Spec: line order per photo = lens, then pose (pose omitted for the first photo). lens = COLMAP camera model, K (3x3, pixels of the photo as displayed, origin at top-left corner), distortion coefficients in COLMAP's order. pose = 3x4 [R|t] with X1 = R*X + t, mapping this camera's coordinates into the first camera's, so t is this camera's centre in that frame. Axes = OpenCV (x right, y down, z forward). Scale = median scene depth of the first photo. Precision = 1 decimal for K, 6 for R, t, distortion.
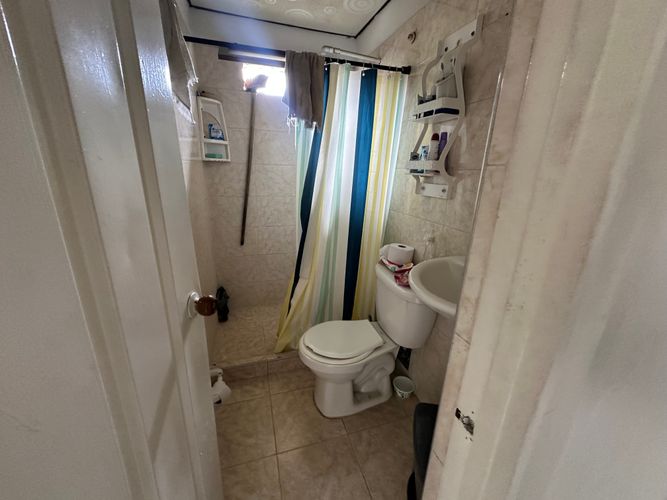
lens RADIAL K [[266.8, 0, 332.5], [0, 266.8, 249.5], [0, 0, 1]] dist [-0.004225, 0.001362]
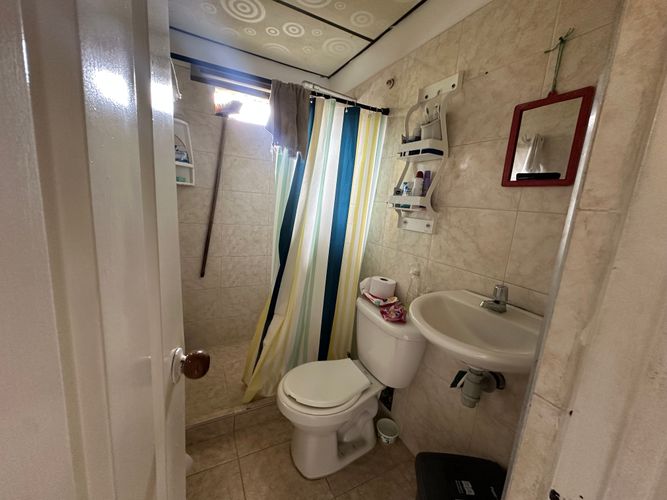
lens RADIAL K [[266.8, 0, 333.5], [0, 266.8, 249.6], [0, 0, 1]] dist [-0.004225, 0.001362]
pose [[0.984303, 0.013970, 0.175933, -0.097161], [0.004640, 0.994469, -0.104925, -0.019200], [-0.176426, 0.104095, 0.978794, 0.057232]]
